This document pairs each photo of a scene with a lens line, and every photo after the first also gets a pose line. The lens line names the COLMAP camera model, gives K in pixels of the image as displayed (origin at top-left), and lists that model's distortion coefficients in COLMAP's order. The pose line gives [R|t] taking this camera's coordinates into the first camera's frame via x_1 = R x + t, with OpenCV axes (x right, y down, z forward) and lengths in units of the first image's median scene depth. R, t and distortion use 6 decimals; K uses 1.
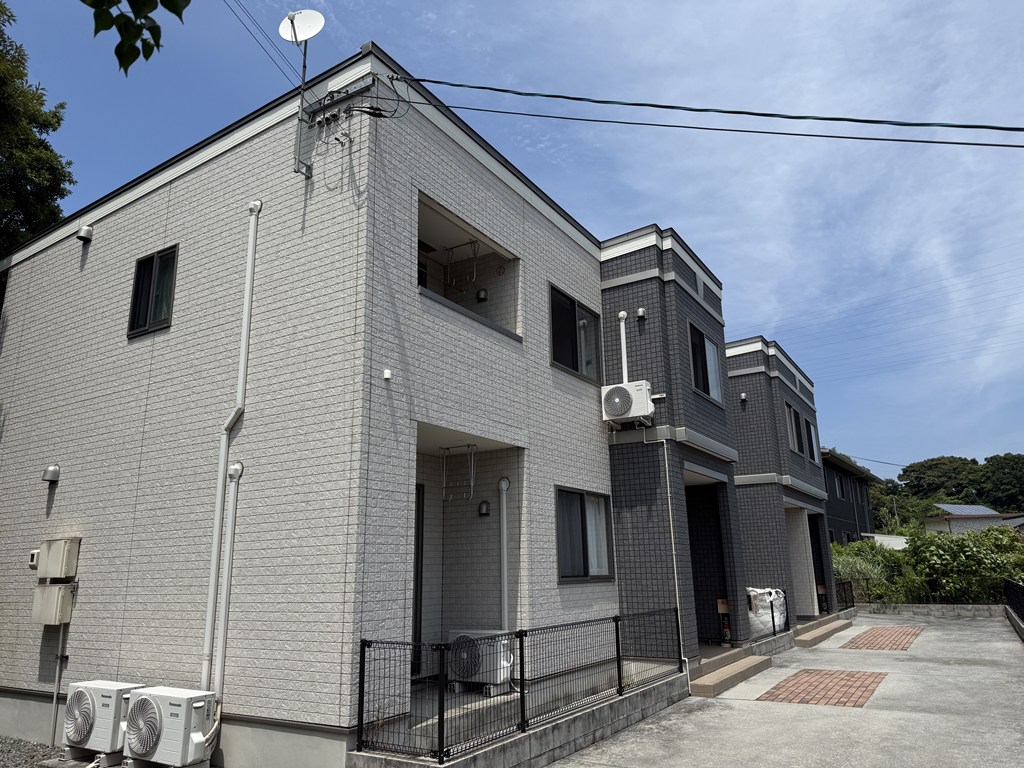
lens RADIAL K [[720.4, 0, 513.8], [0, 720.4, 386.5], [0, 0, 1]] dist [-0.010450, -0.003089]
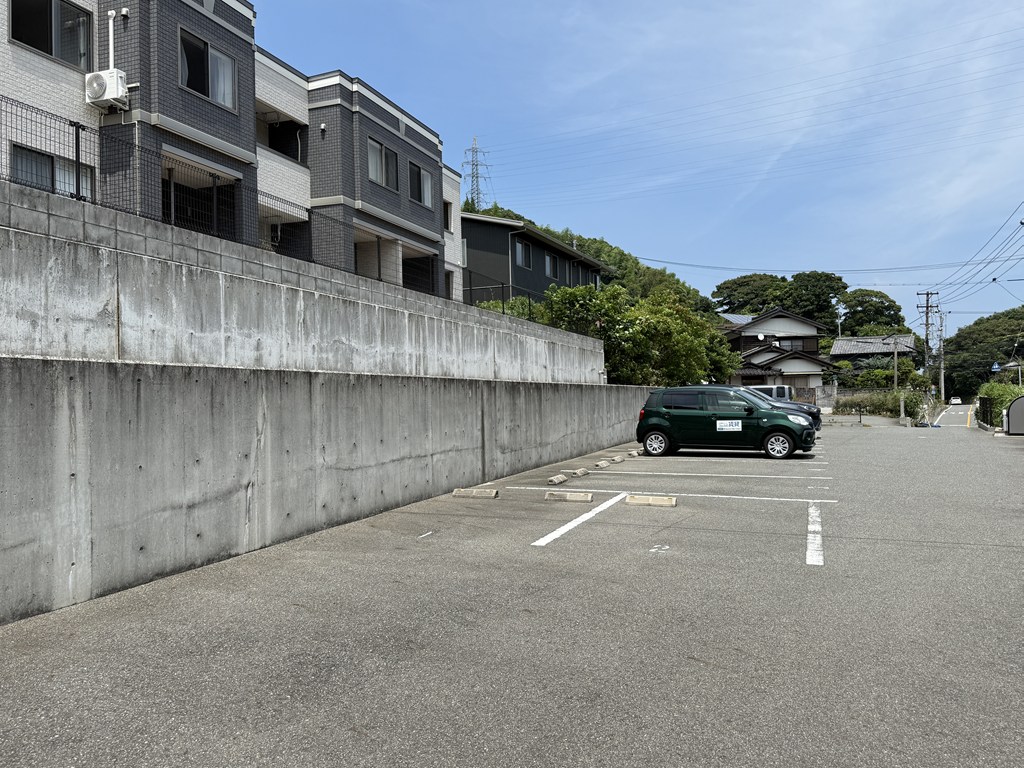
lens RADIAL K [[825.3, 0, 508.9], [0, 825.3, 381.1], [0, 0, 1]] dist [0.028992, -0.014489]
pose [[0.979150, -0.001326, 0.203135, 0.499296], [-0.043218, 0.975726, 0.214687, 0.160820], [-0.198489, -0.218990, 0.955325, -0.533673]]
